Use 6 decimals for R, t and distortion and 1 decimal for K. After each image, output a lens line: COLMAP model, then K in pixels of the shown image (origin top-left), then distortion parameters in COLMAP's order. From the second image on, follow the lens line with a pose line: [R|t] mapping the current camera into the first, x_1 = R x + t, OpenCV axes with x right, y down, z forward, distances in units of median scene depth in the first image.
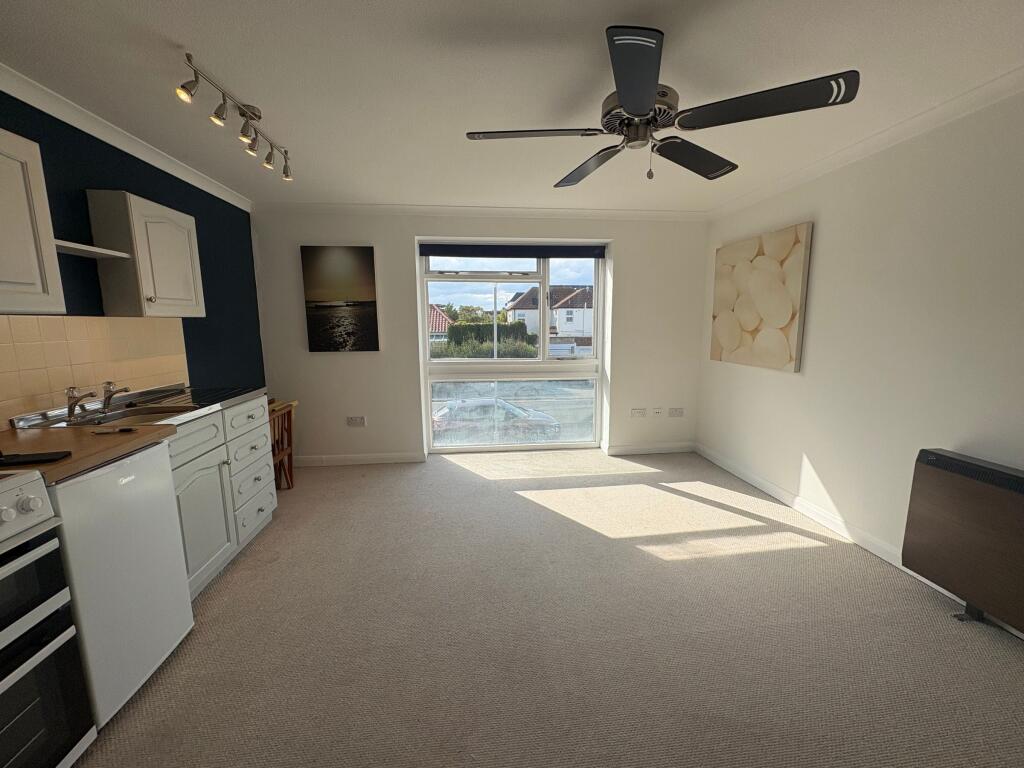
lens RADIAL K [[405.3, 0, 512.0], [0, 405.3, 384.0], [0, 0, 1]] dist [-0.000322, -0.000014]
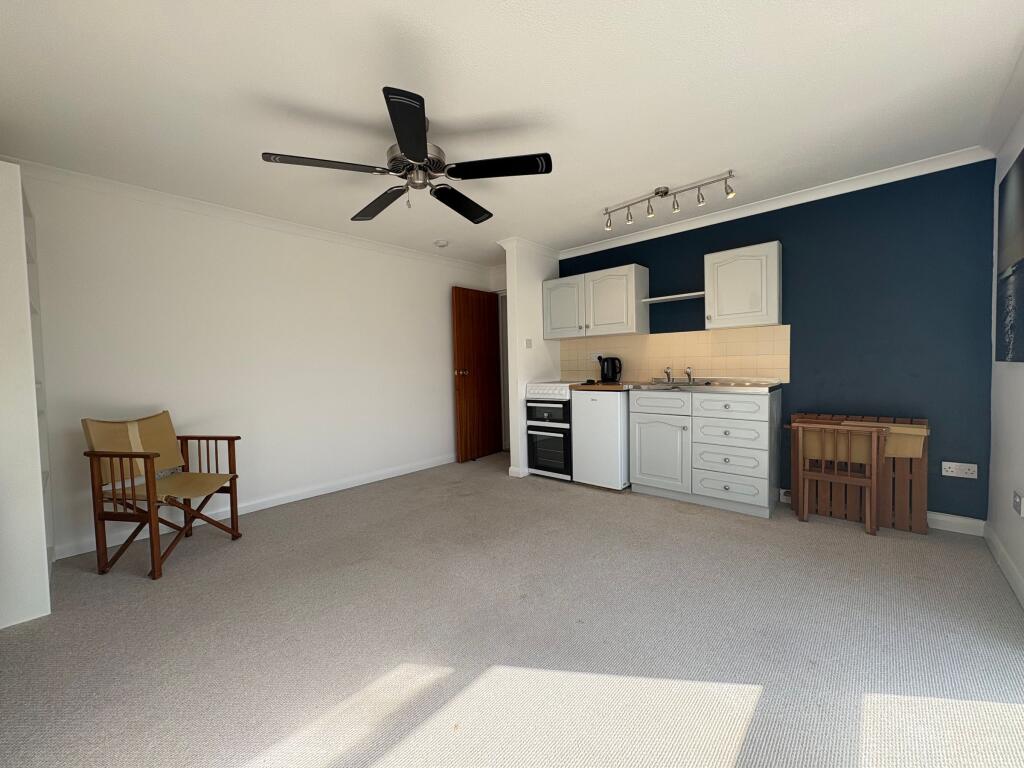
lens RADIAL K [[405.3, 0, 512.0], [0, 405.3, 384.0], [0, 0, 1]] dist [-0.000322, -0.000014]
pose [[-0.752055, 0.052722, -0.656989, 0.423459], [-0.071908, 0.984282, 0.161300, -0.089762], [0.655166, 0.168549, -0.736443, 0.982292]]
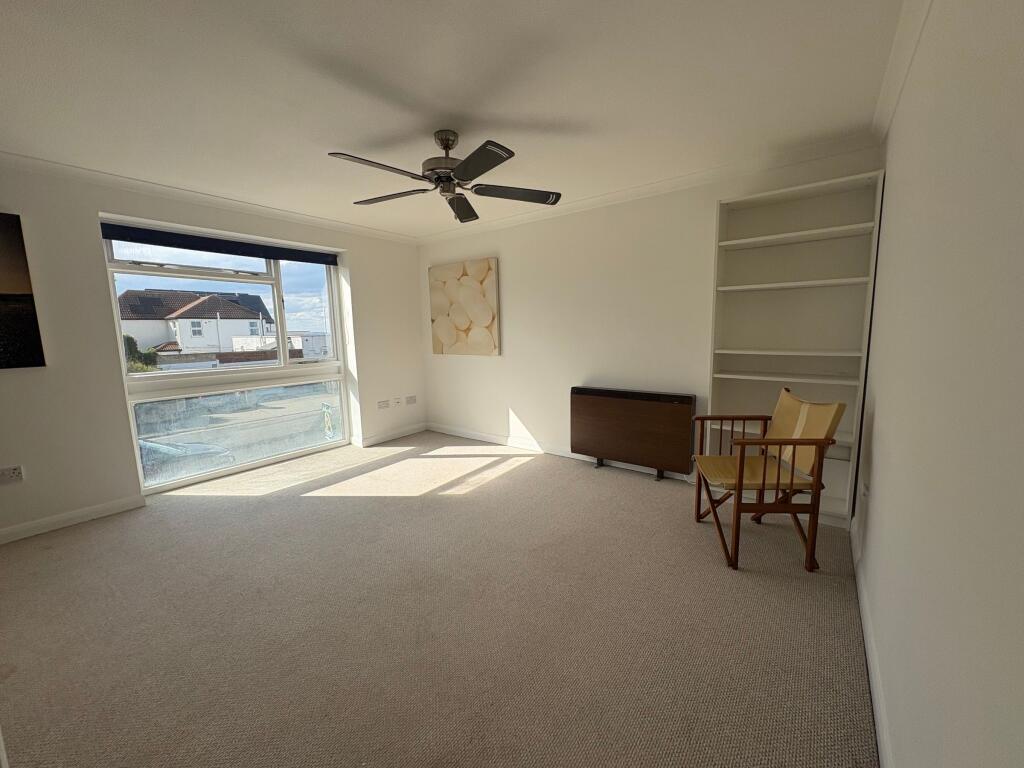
lens RADIAL K [[405.3, 0, 512.0], [0, 405.3, 384.0], [0, 0, 1]] dist [-0.000322, -0.000014]
pose [[0.684240, -0.108131, 0.721196, -0.287960], [0.128974, 0.991300, 0.026264, 0.034148], [-0.717762, 0.075045, 0.692233, -0.057187]]
